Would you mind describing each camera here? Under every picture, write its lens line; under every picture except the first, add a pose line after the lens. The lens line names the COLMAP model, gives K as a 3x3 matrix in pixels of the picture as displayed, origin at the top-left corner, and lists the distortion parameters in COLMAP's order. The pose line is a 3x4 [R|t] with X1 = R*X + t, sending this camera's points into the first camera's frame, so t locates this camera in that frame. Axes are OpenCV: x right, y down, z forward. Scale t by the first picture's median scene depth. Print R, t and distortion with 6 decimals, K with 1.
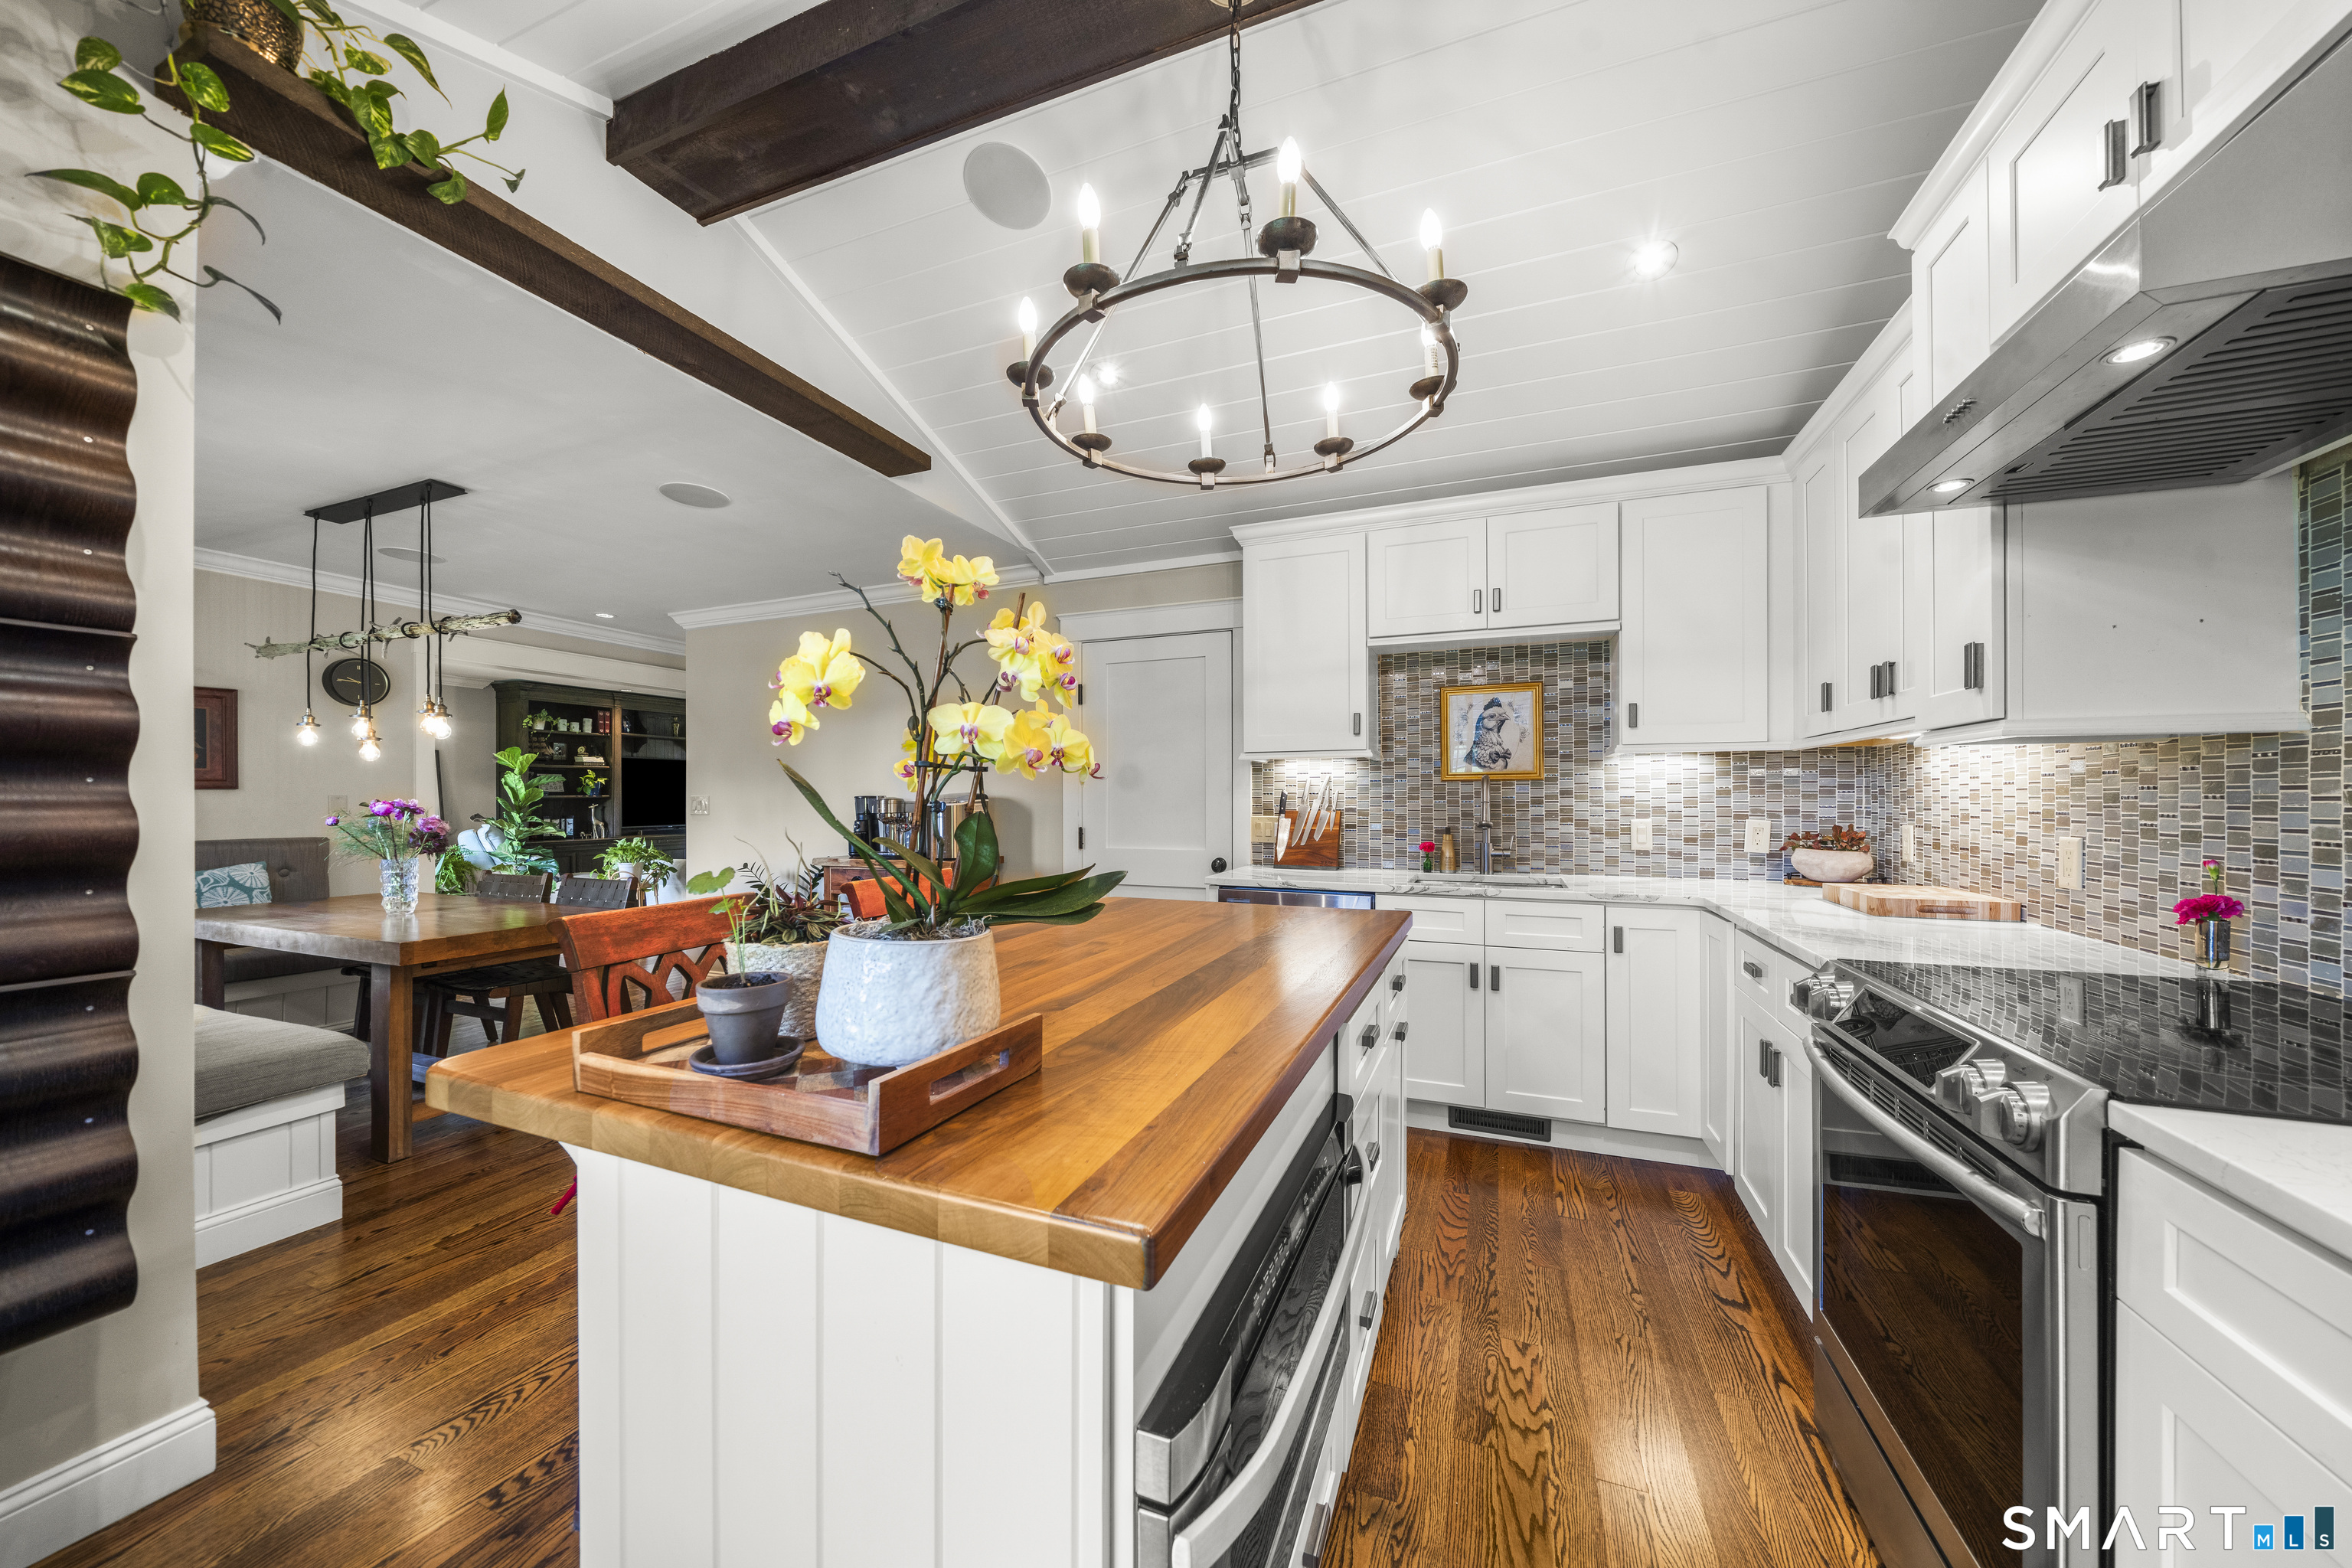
lens RADIAL K [[810.0, 0, 1176.0], [0, 810.0, 795.7], [0, 0, 1]] dist [-0.007831, 0.000399]
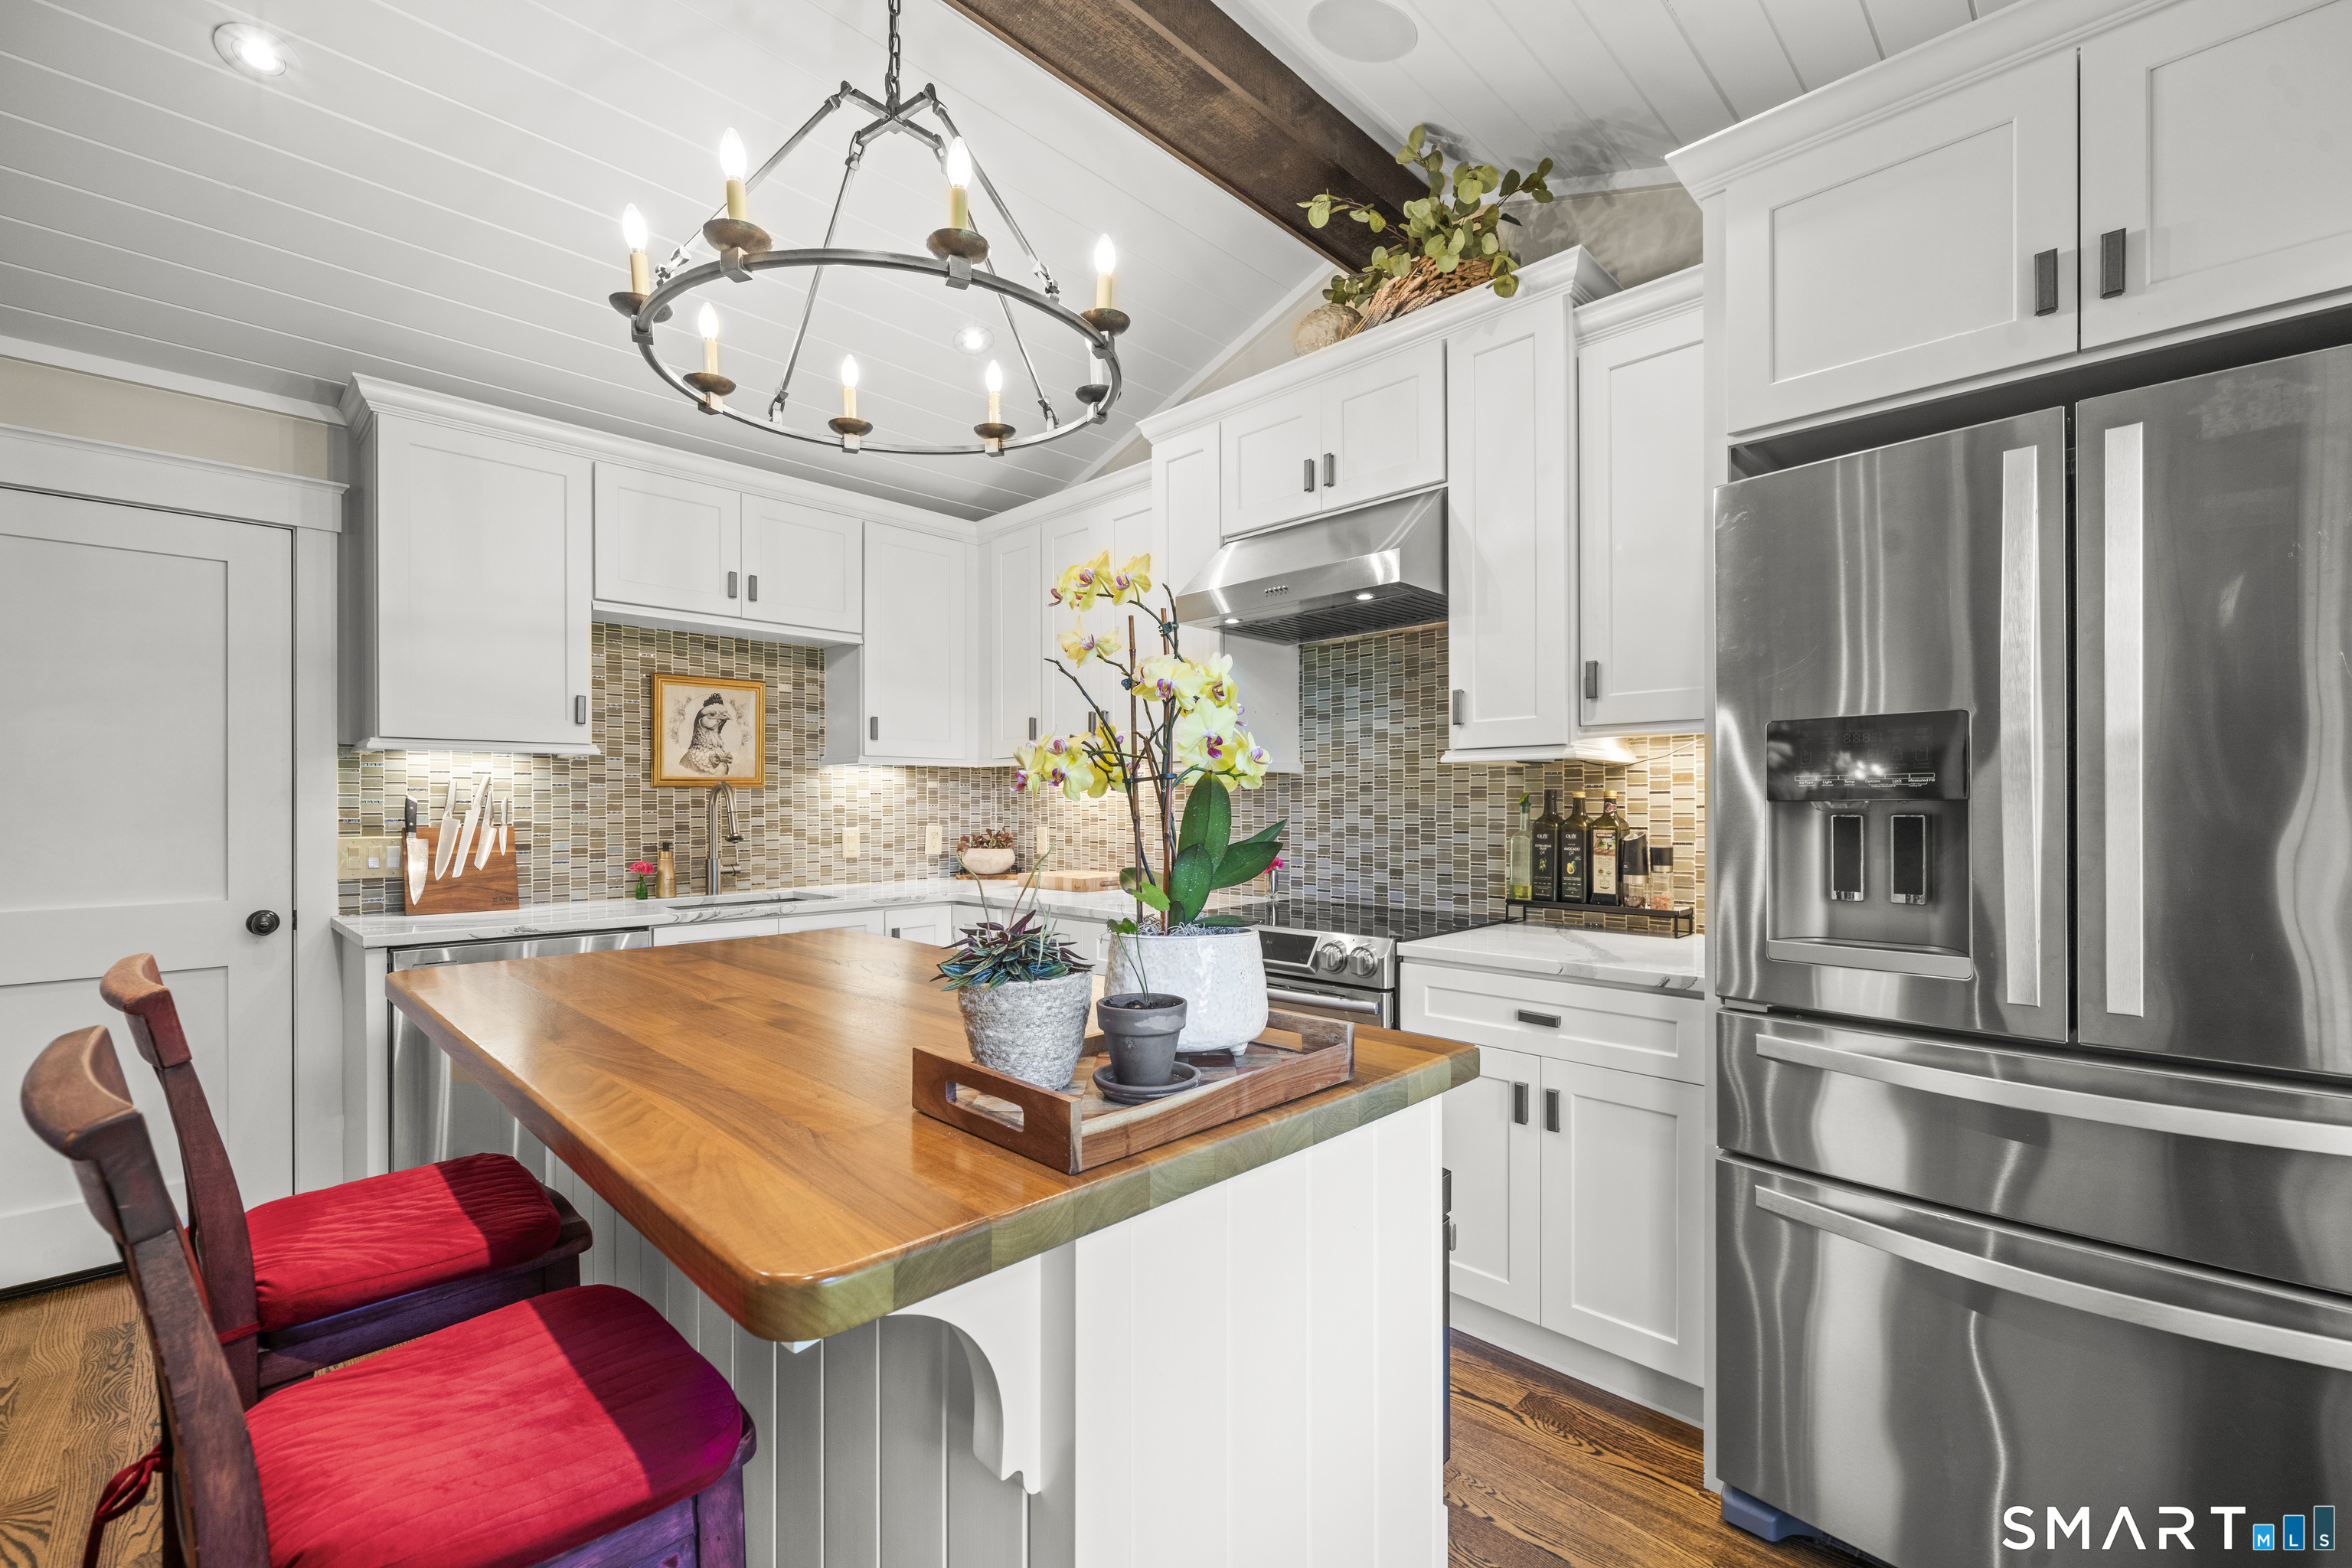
lens RADIAL K [[983.0, 0, 1169.2], [0, 983.0, 805.8], [0, 0, 1]] dist [0.000593, 0.000066]
pose [[0.387484, -0.001060, 0.921876, -0.421469], [-0.000575, 0.999999, 0.001392, -0.000761], [-0.921876, -0.001069, 0.387483, 0.139446]]
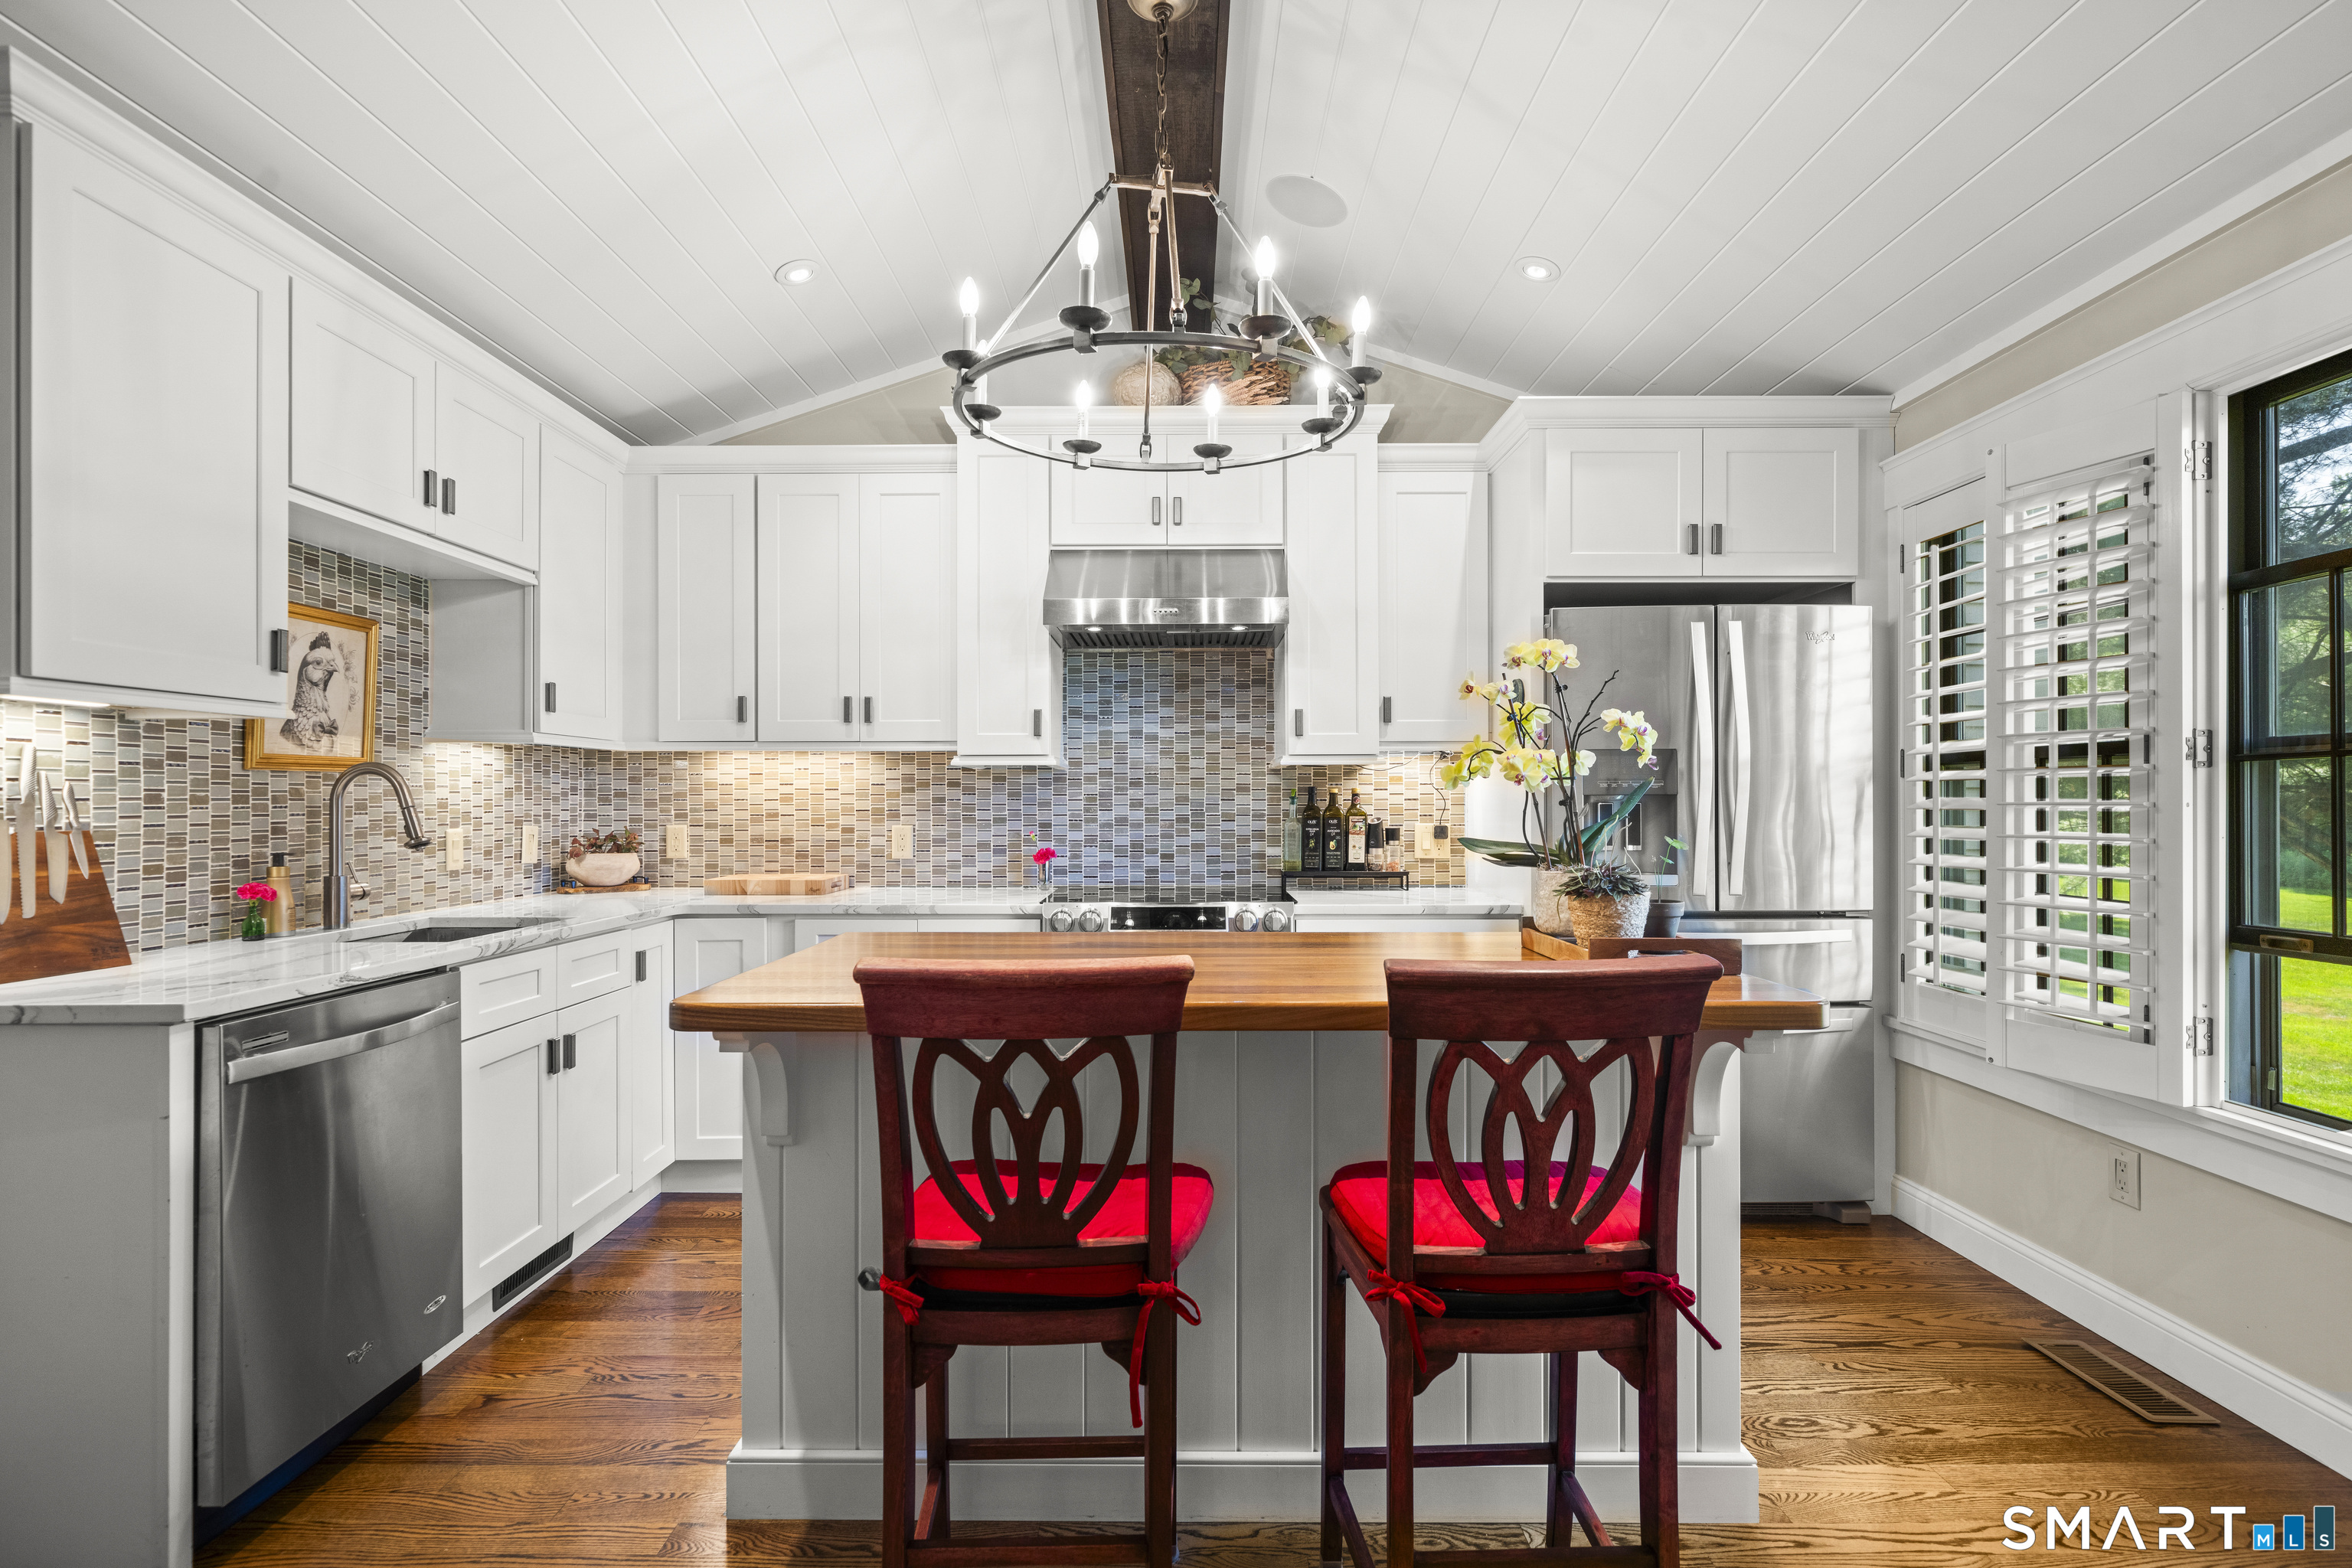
lens RADIAL K [[1124.8, 0, 1174.2], [0, 1124.8, 796.5], [0, 0, 1]] dist [-0.003777, 0.000885]
pose [[-0.367932, 0.004711, 0.929841, -0.636702], [-0.000454, 0.999986, -0.005246, 0.004216], [-0.929852, -0.002352, -0.367925, 0.761059]]
